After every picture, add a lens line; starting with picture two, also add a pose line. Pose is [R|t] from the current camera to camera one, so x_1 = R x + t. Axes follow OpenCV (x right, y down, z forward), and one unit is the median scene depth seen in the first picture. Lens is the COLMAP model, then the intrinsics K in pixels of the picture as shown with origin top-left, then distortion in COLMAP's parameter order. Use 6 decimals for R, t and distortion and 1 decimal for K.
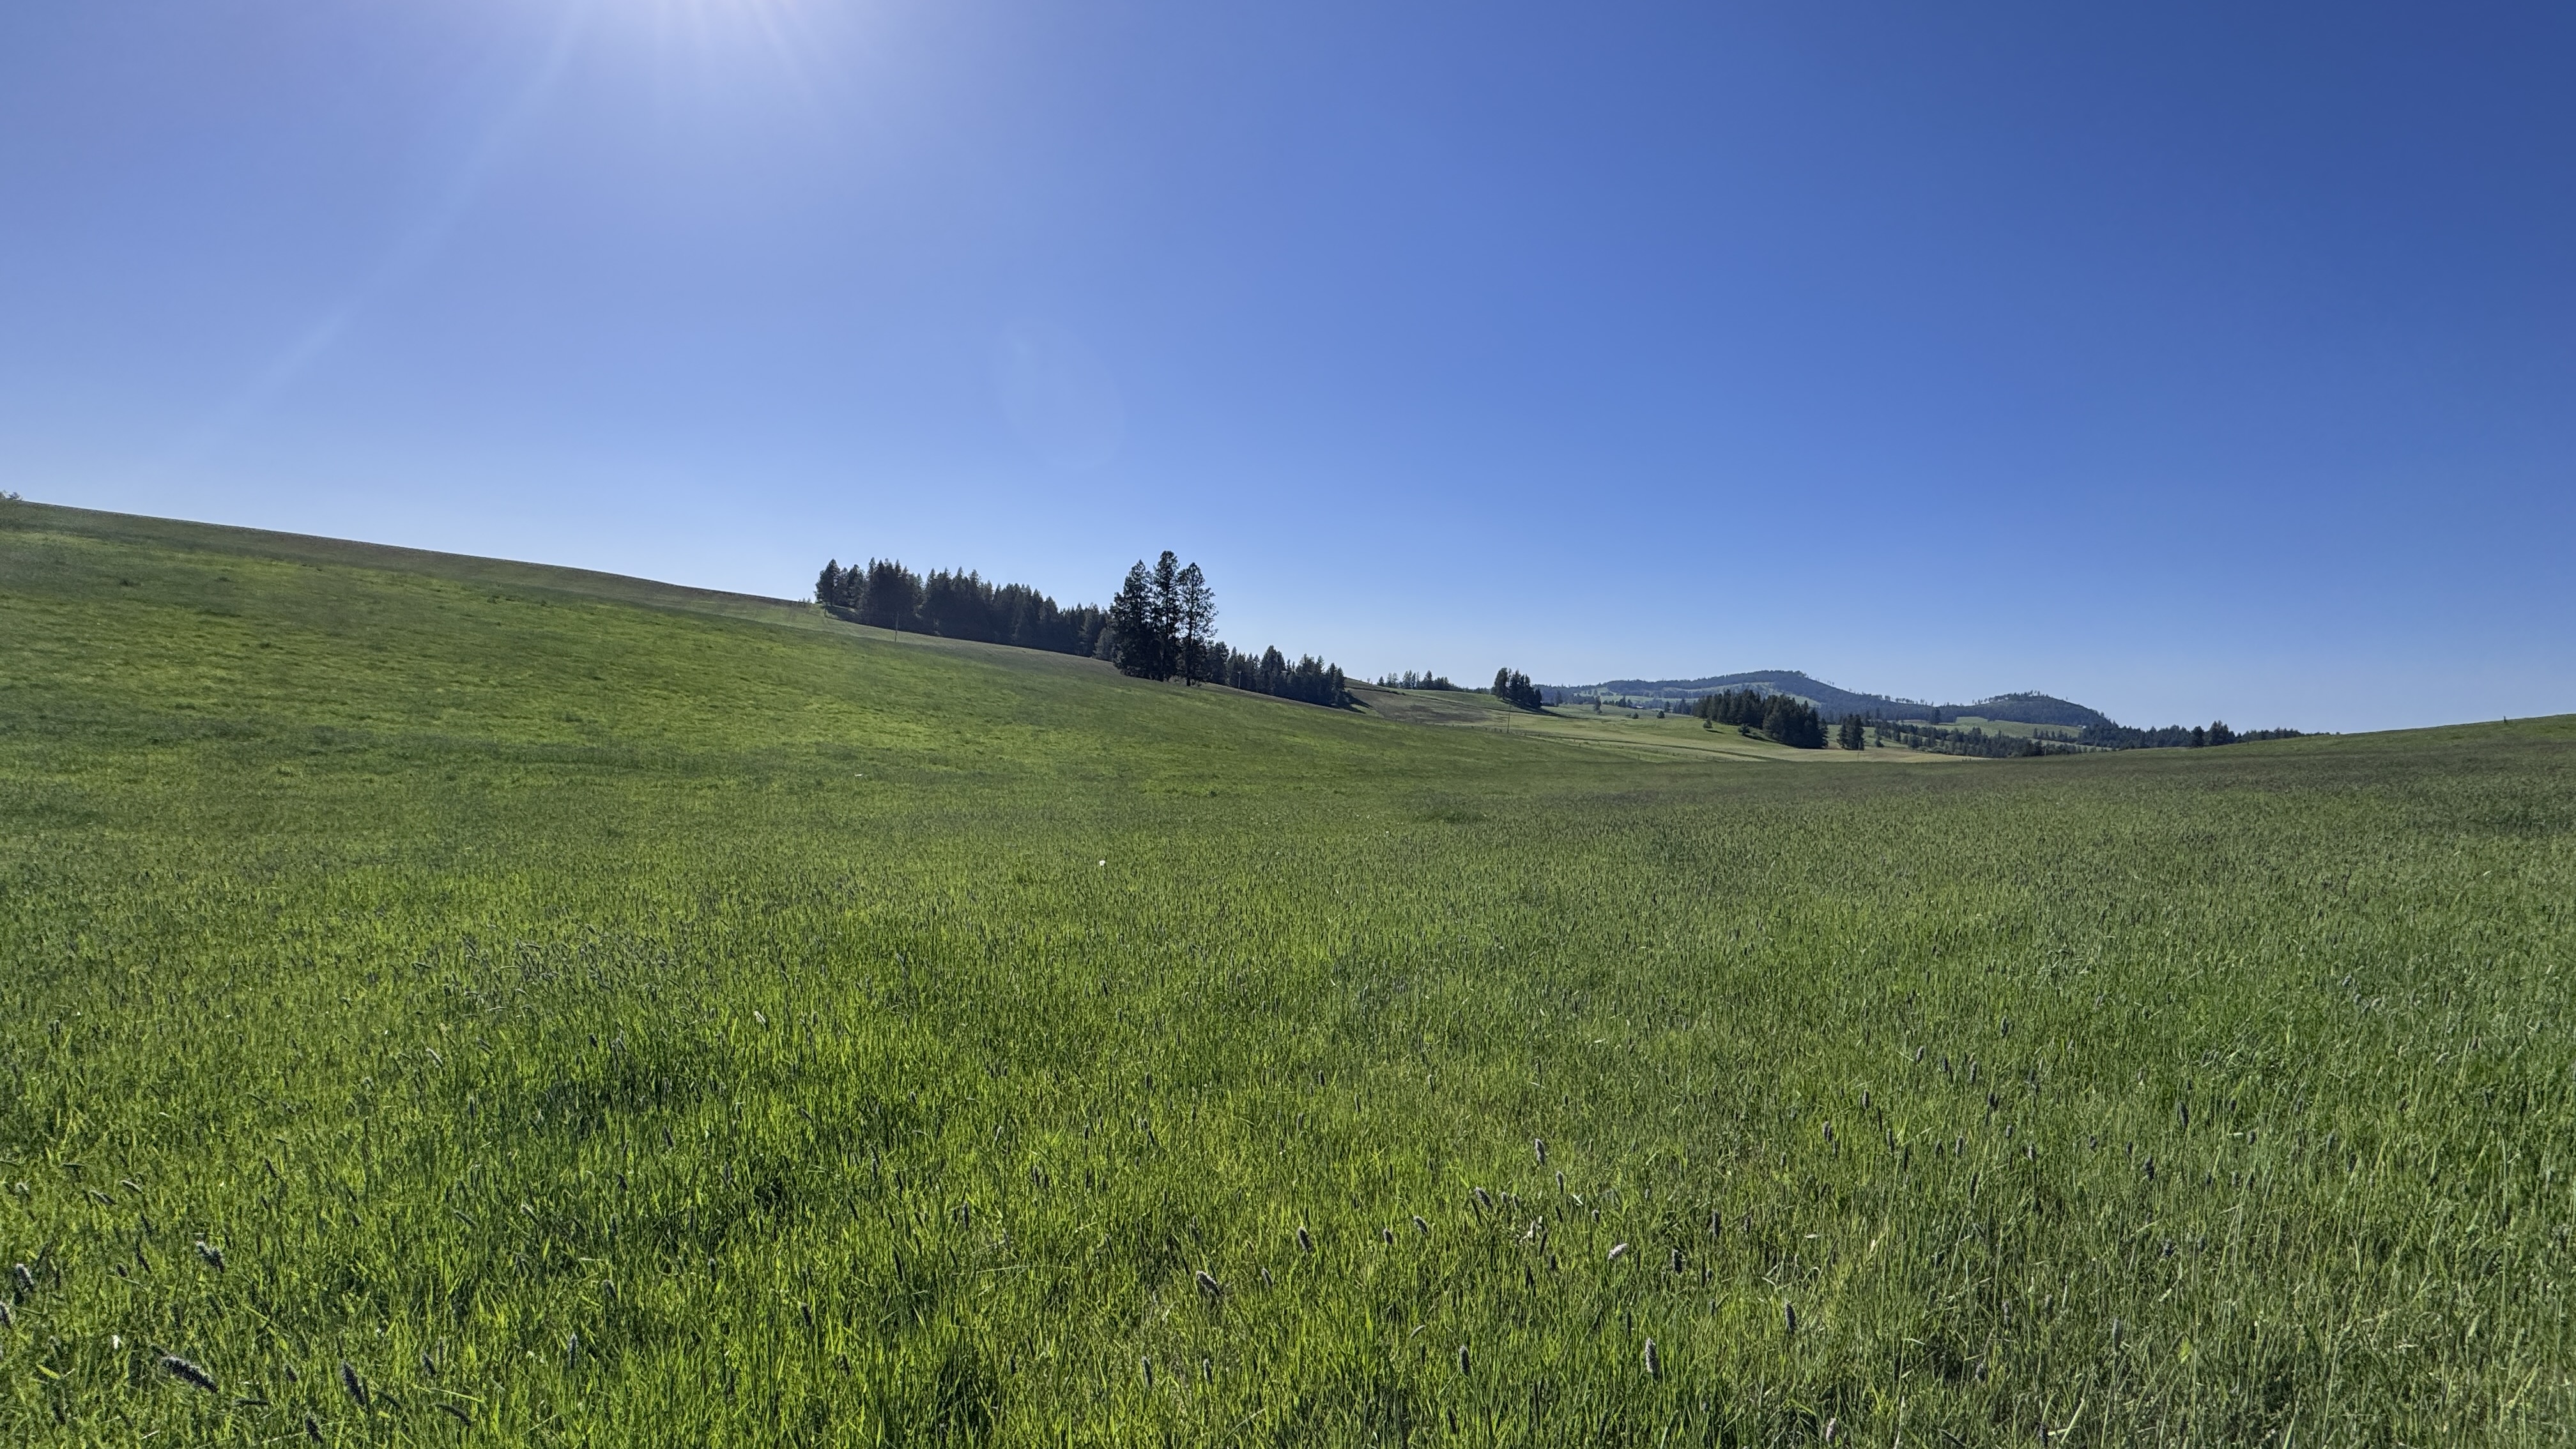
lens RADIAL K [[1045.7, 0, 1295.1], [0, 1045.7, 723.5], [0, 0, 1]] dist [0.000454, -0.000050]
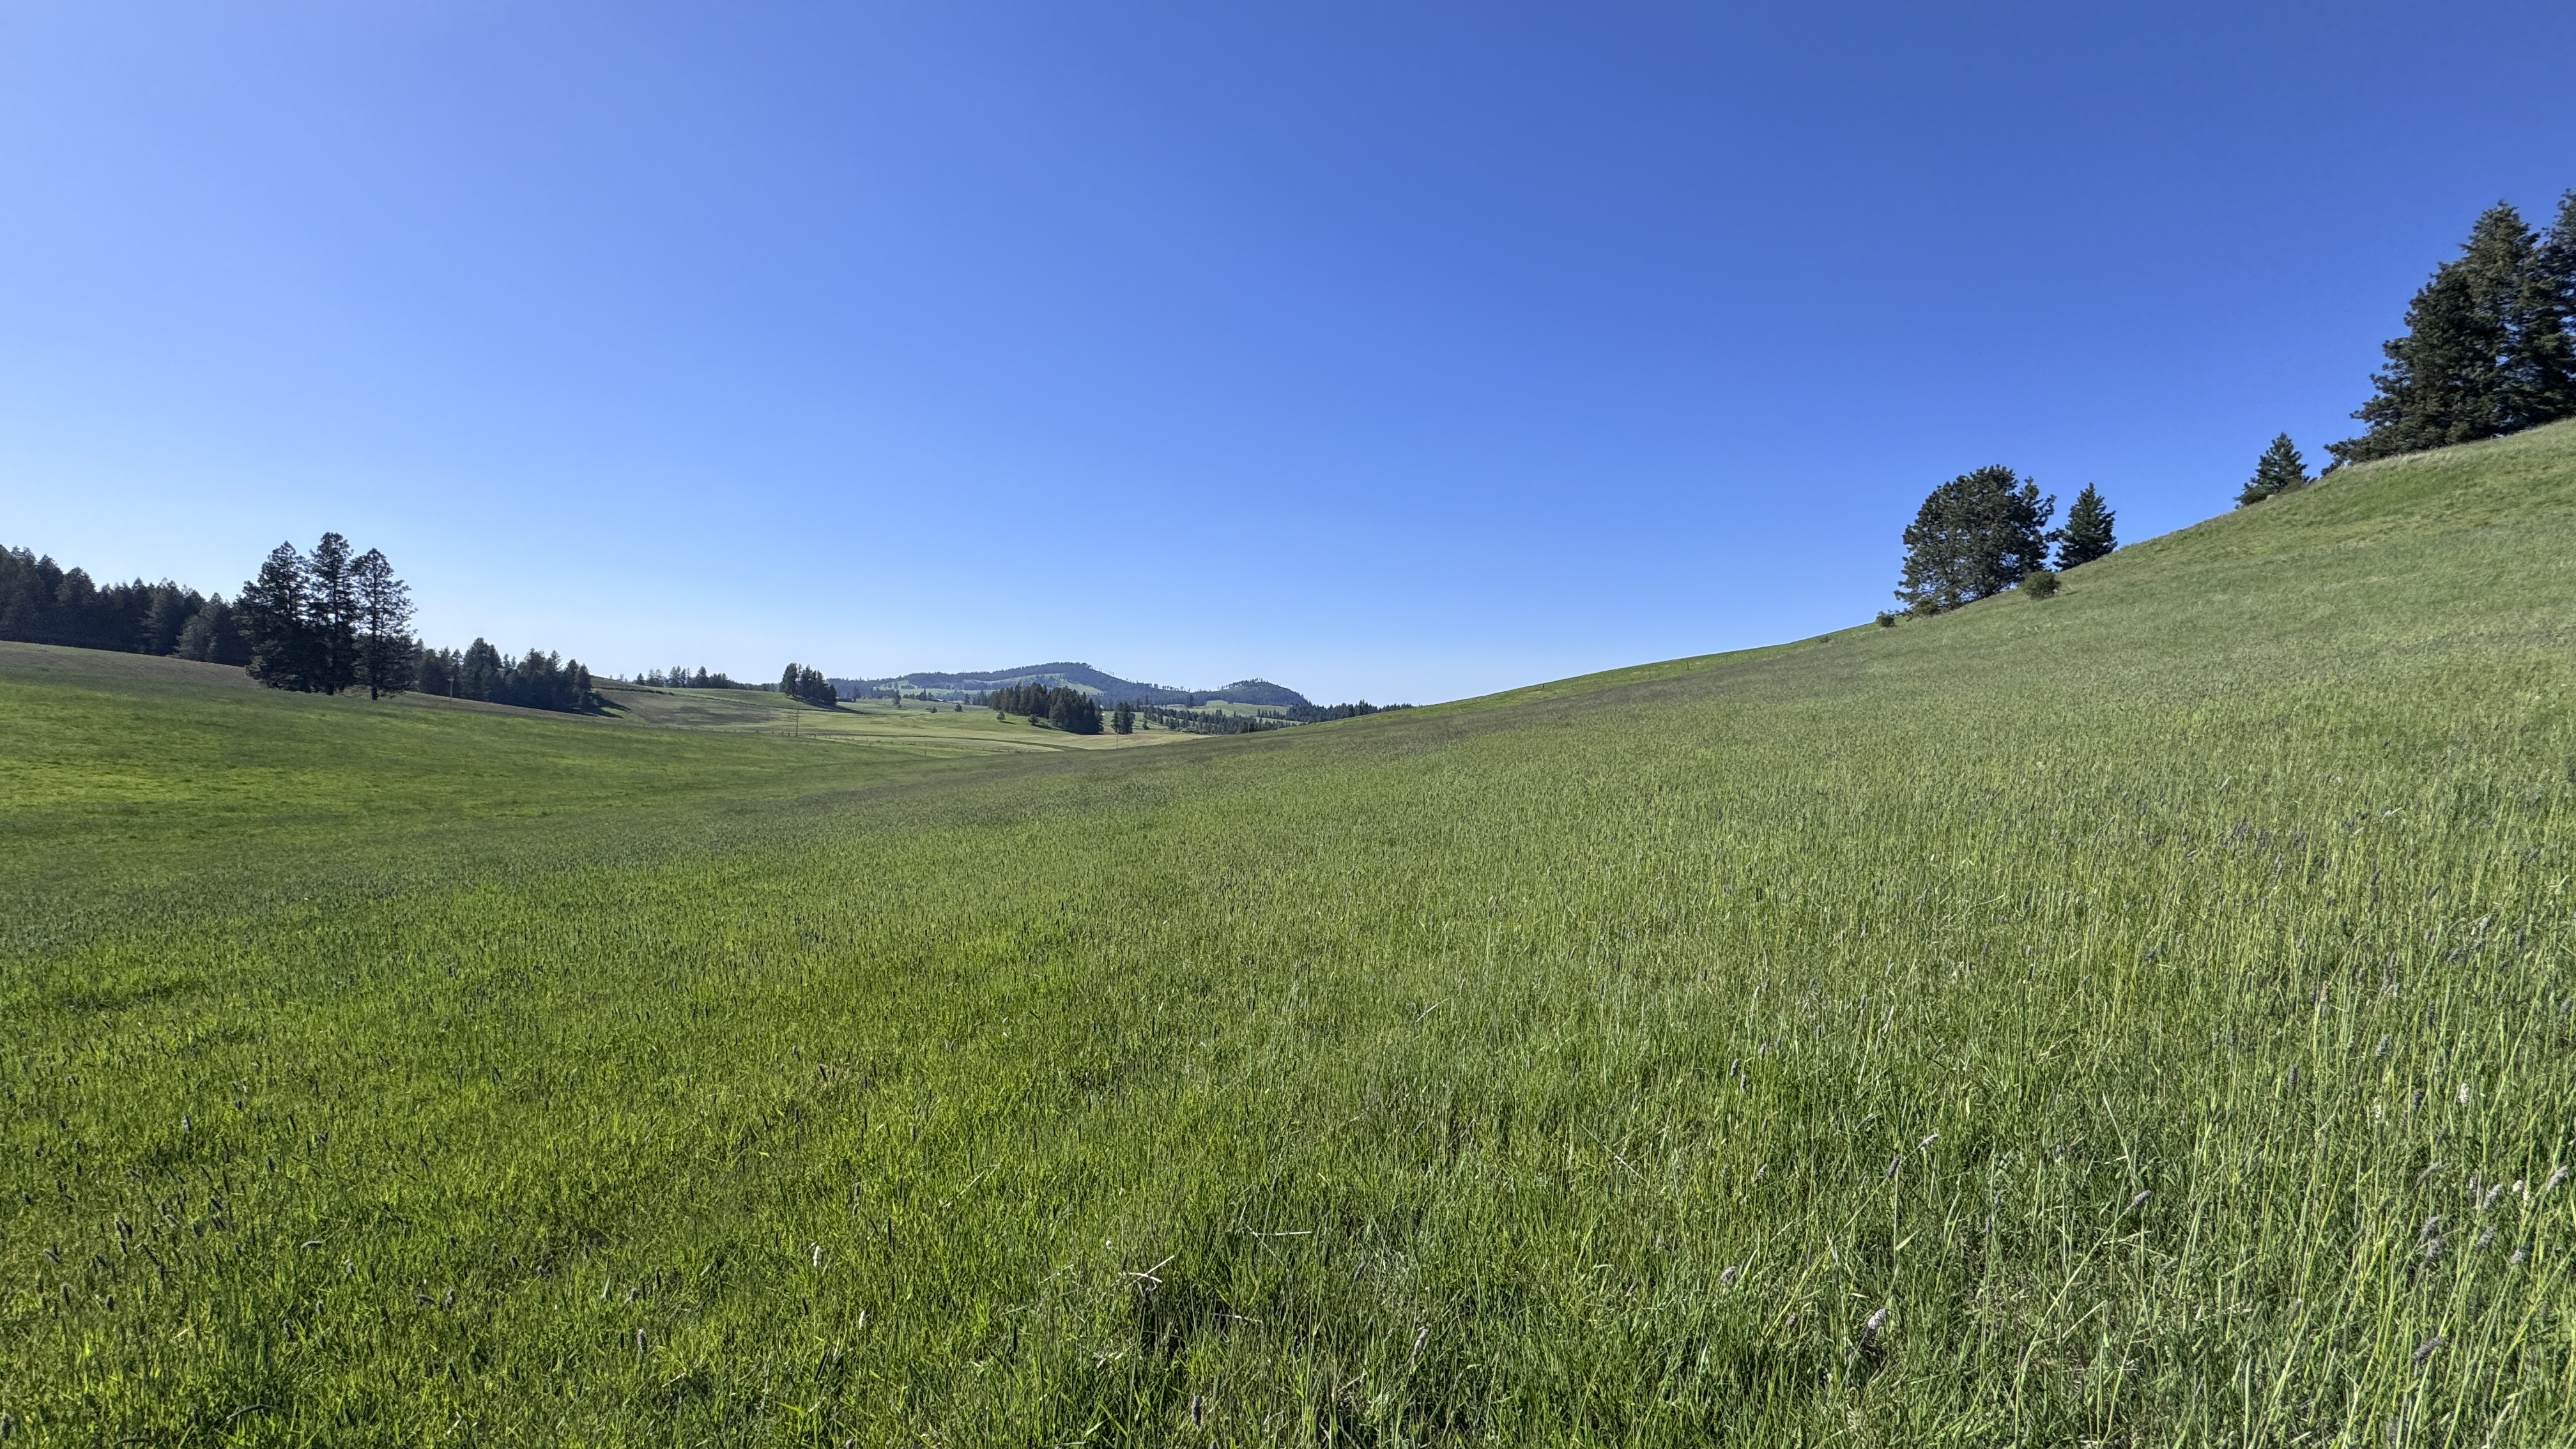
lens RADIAL K [[1045.7, 0, 1295.1], [0, 1045.7, 723.5], [0, 0, 1]] dist [0.000454, -0.000050]
pose [[0.800317, -0.040778, 0.598188, -0.015008], [0.035615, 0.999156, 0.020463, -0.006445], [-0.598518, 0.004927, 0.801094, -0.099264]]
